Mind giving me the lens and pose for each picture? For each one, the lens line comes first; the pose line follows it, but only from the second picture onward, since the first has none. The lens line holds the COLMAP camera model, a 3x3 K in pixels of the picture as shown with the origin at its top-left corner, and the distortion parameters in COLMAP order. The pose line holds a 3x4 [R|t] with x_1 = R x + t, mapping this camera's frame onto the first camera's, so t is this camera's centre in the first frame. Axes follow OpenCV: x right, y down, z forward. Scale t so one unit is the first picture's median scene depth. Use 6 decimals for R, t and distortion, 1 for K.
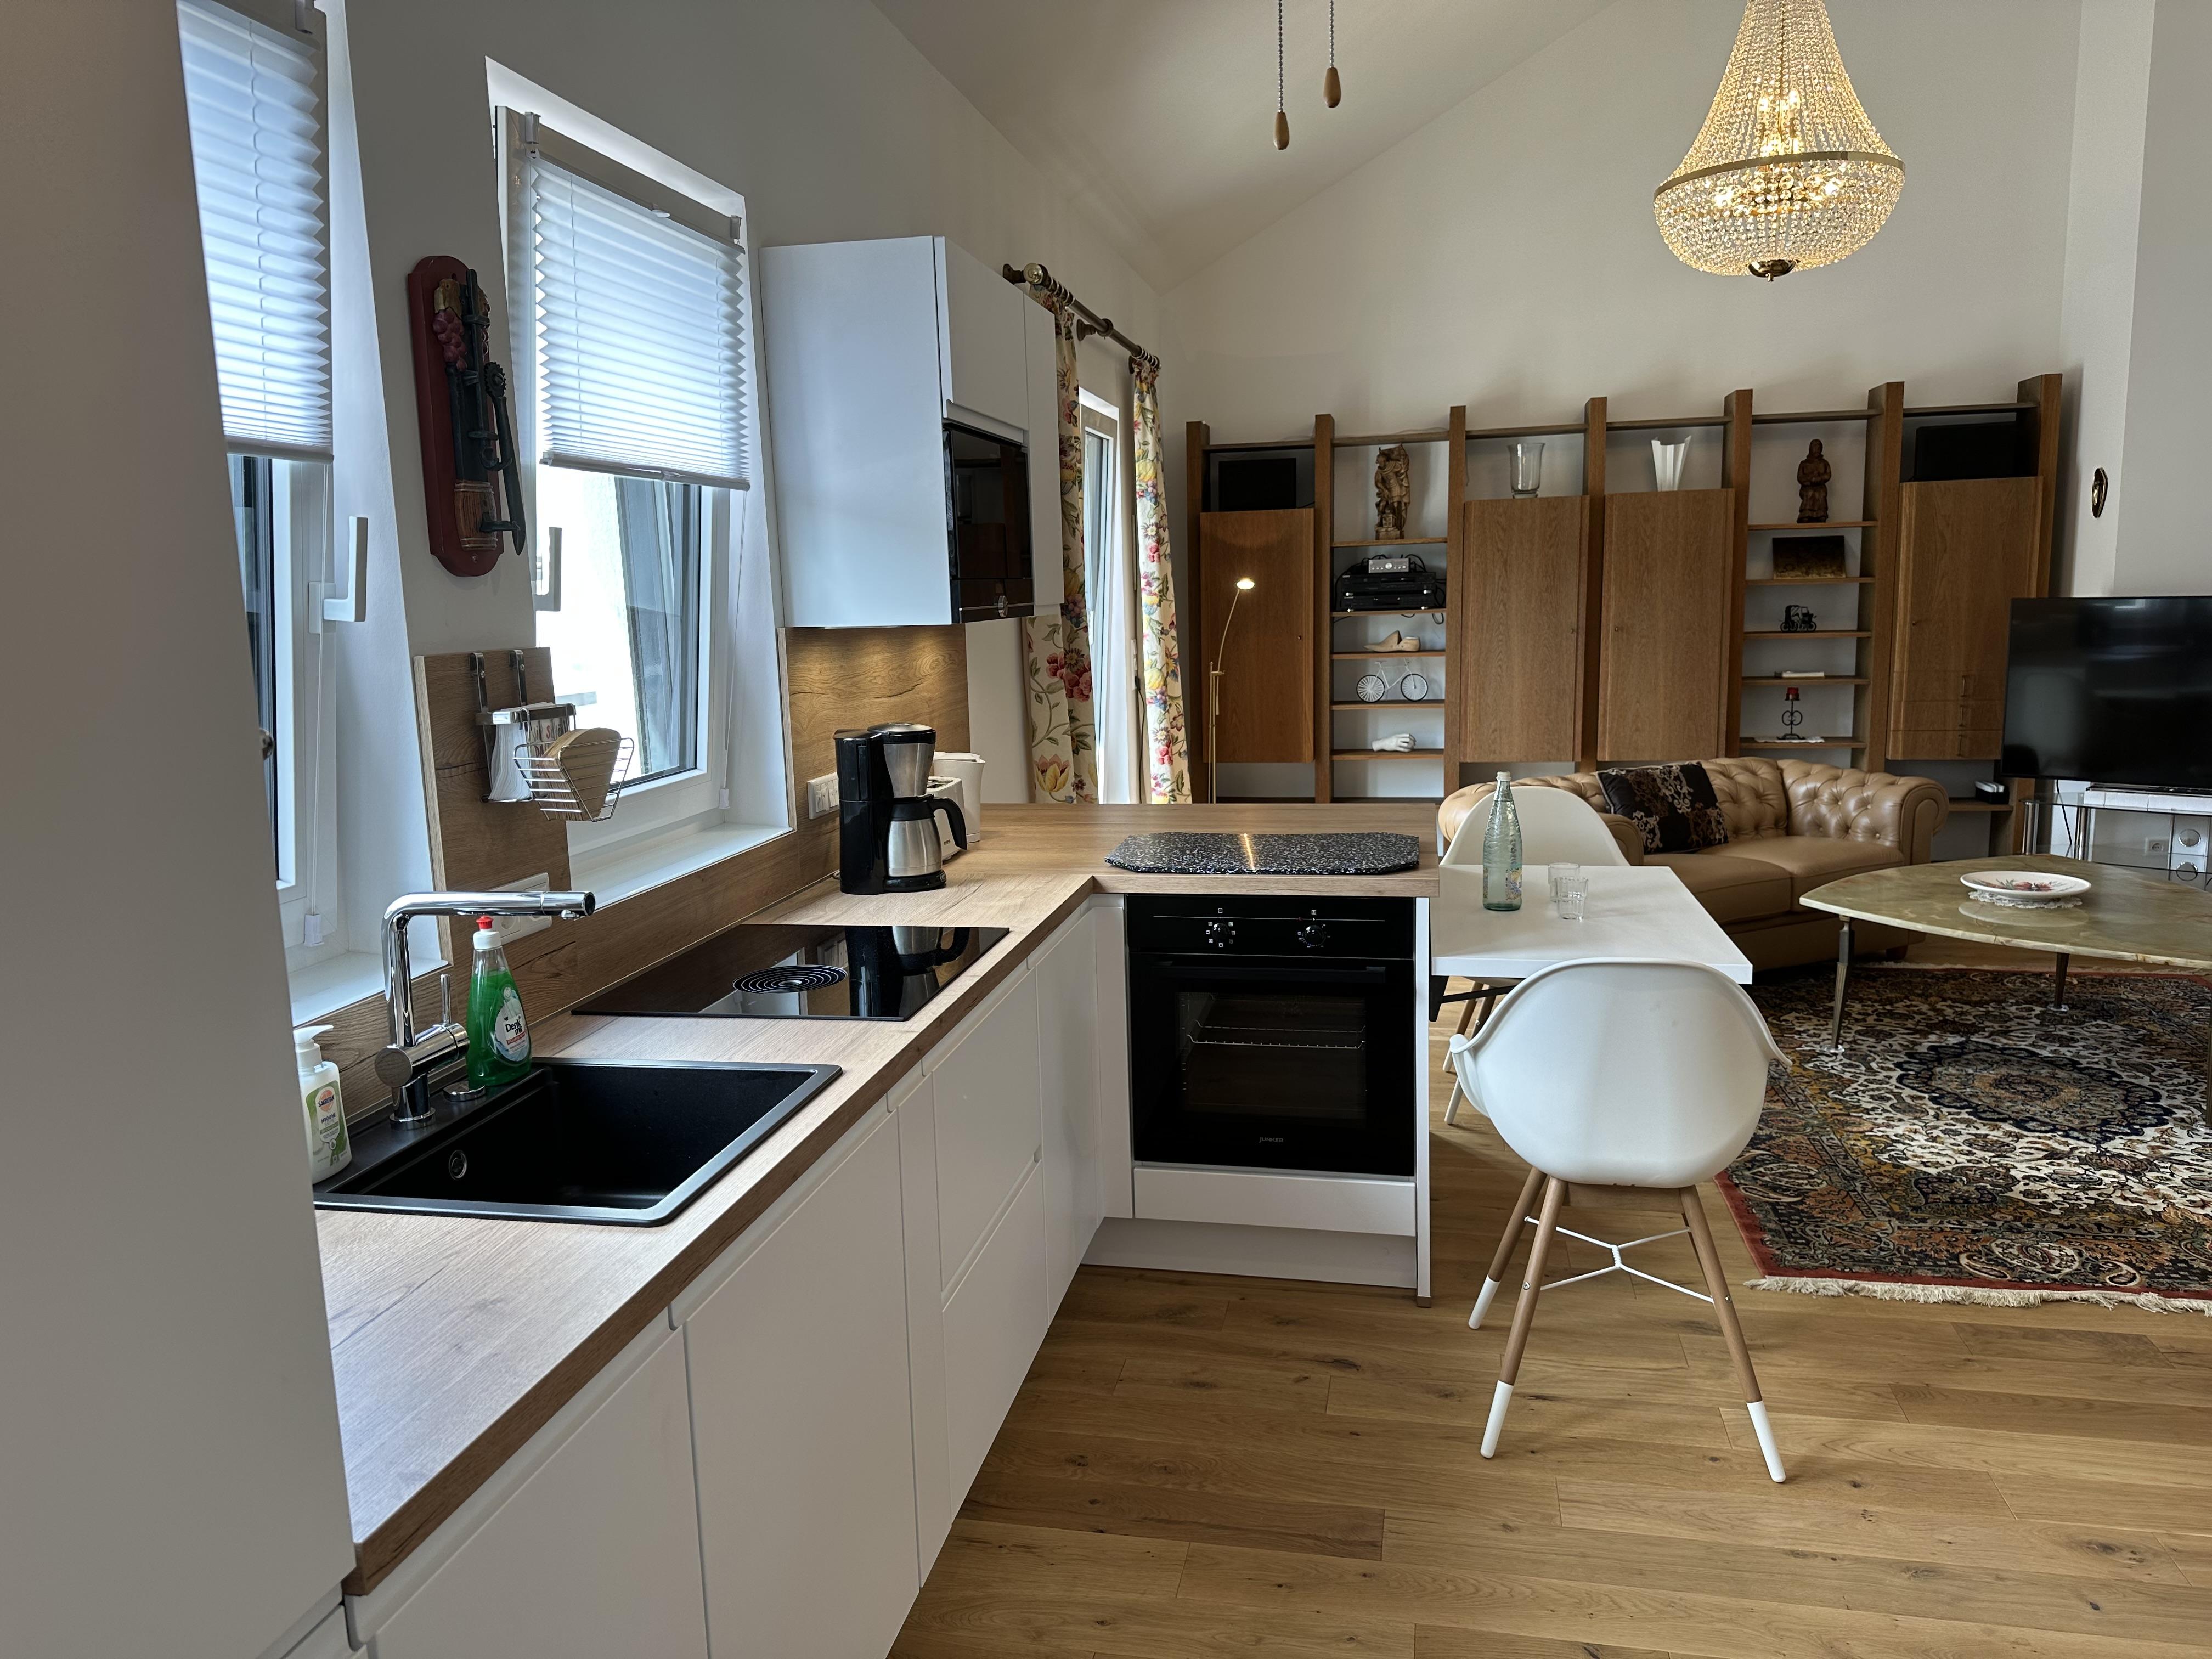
lens RADIAL K [[1544.0, 0, 1050.4], [0, 1544.0, 855.5], [0, 0, 1]] dist [-0.001108, -0.027772]
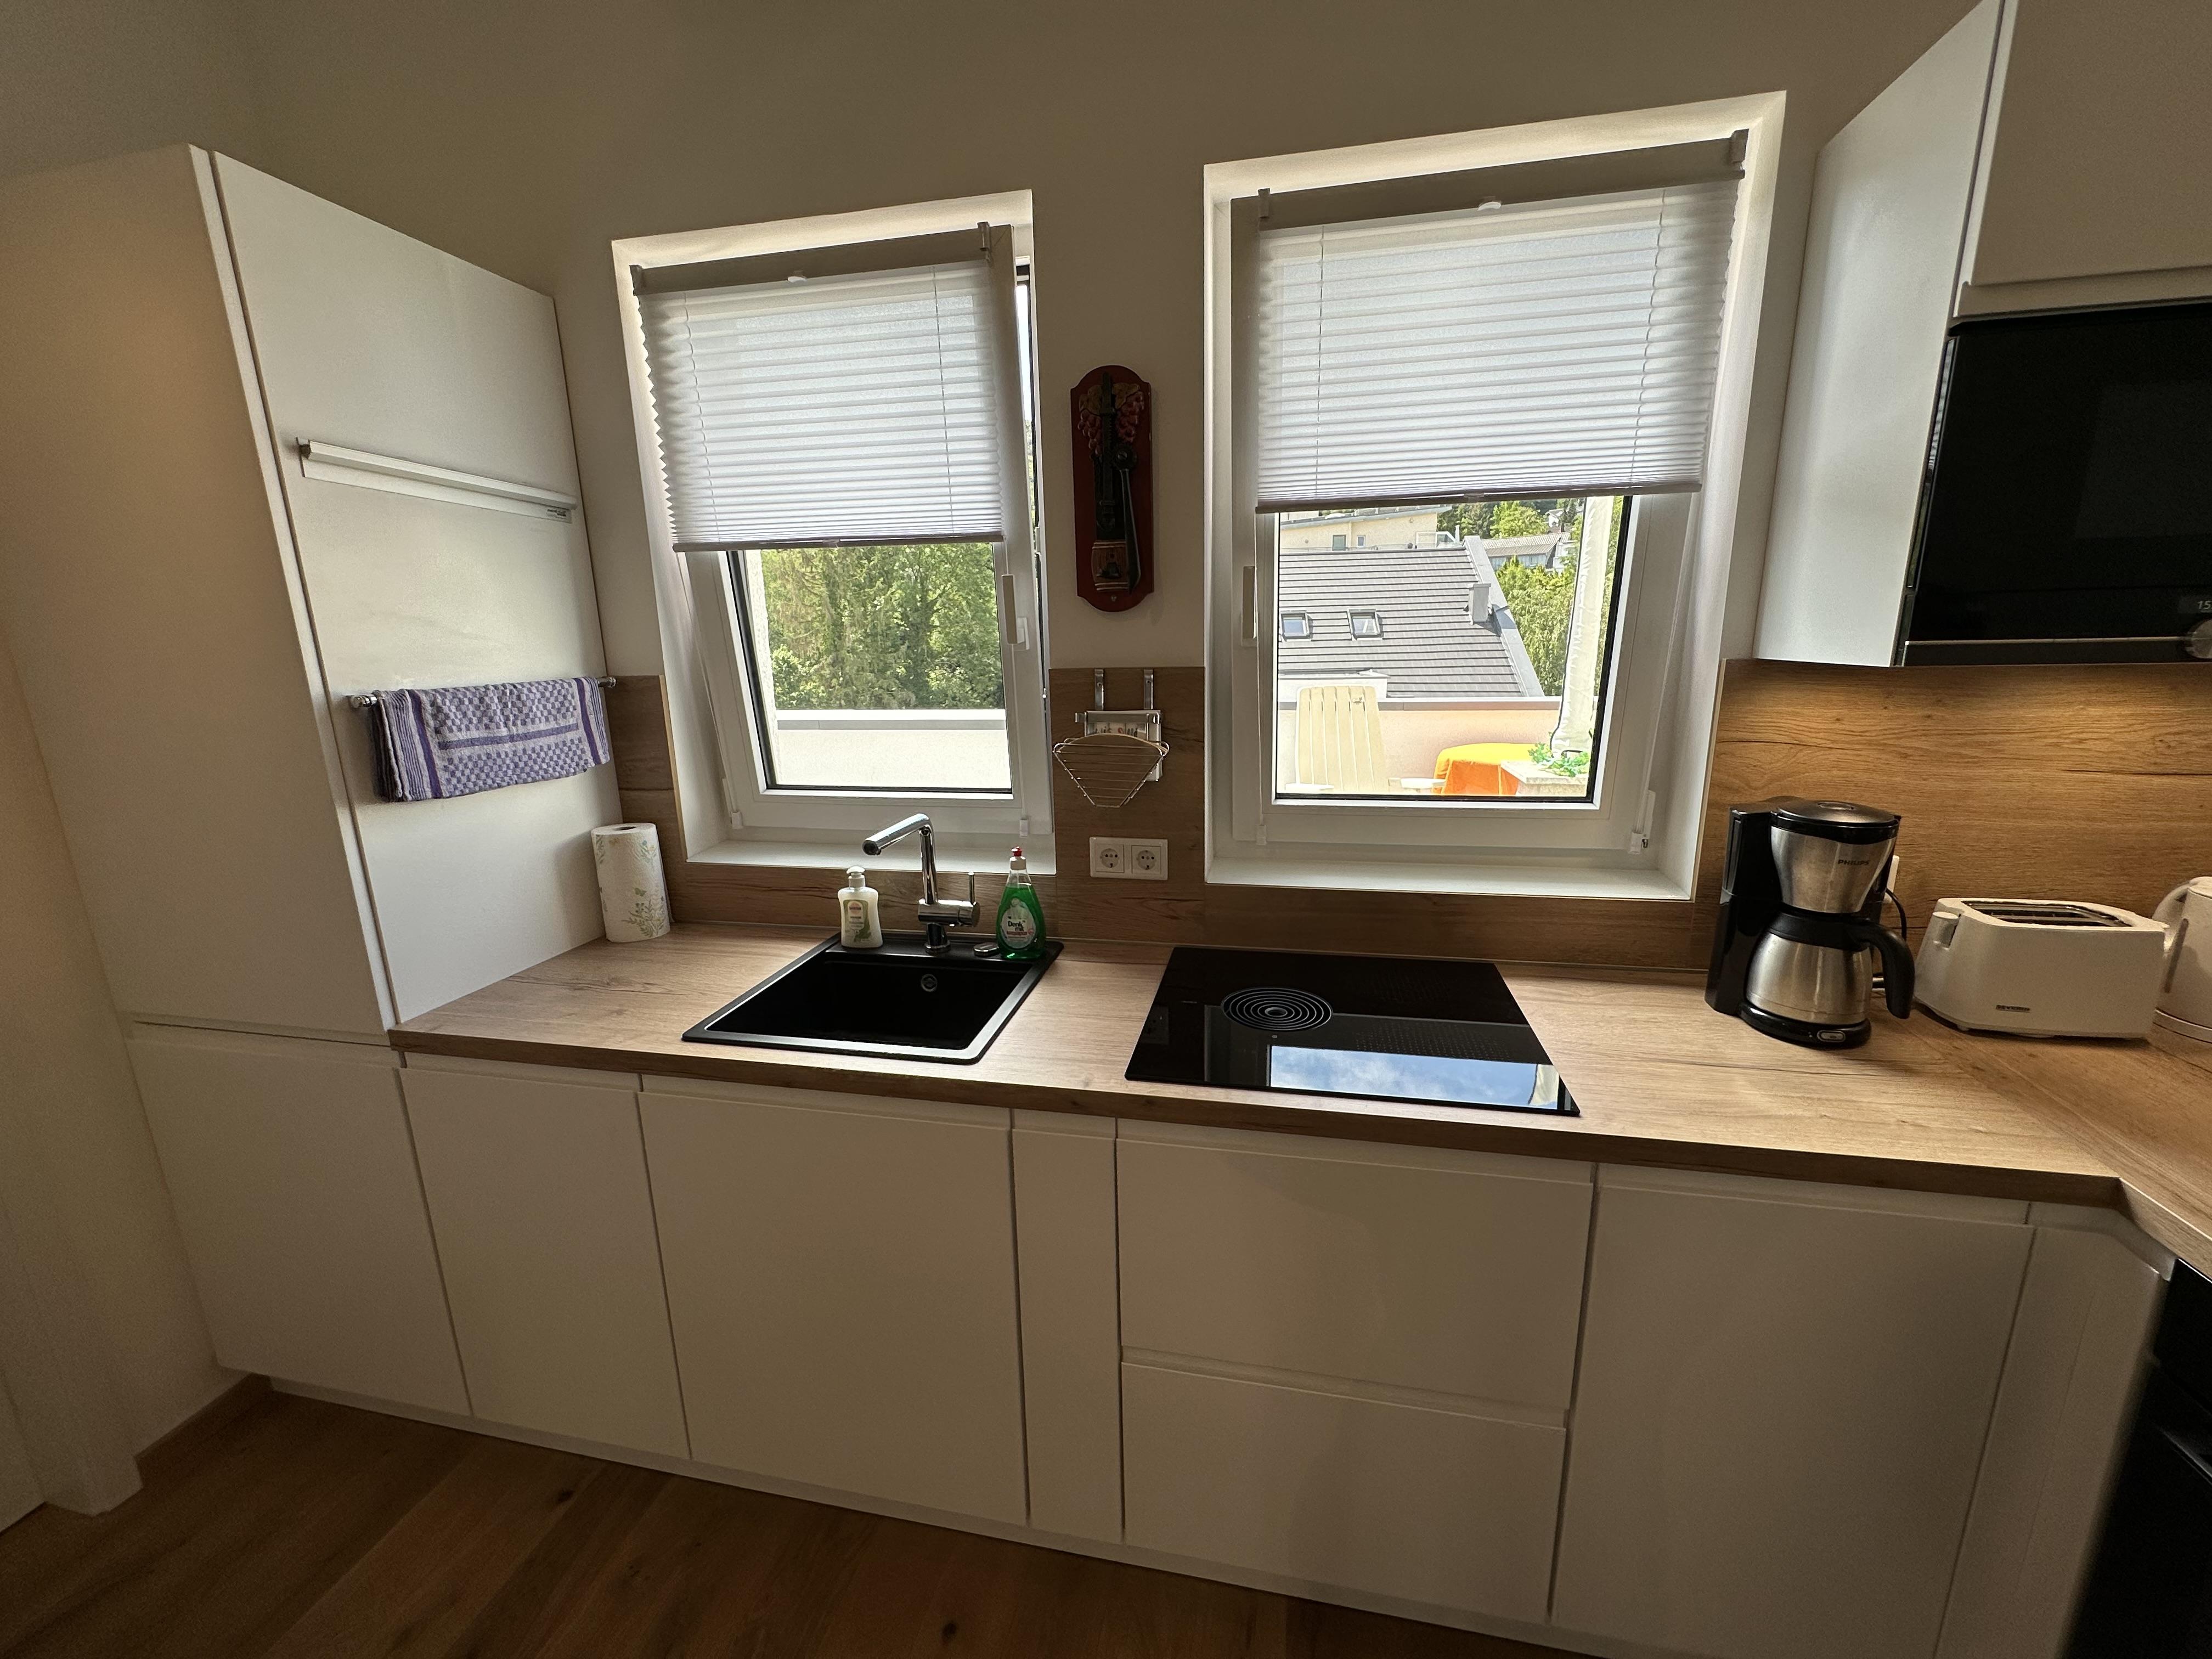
lens RADIAL K [[881.1, 0, 1110.9], [0, 881.1, 833.0], [0, 0, 1]] dist [-0.005675, 0.000932]
pose [[0.021401, 0.242503, -0.969915, 0.389423], [-0.152635, 0.959557, 0.236545, -0.162470], [0.988051, 0.142981, 0.057550, 0.902562]]
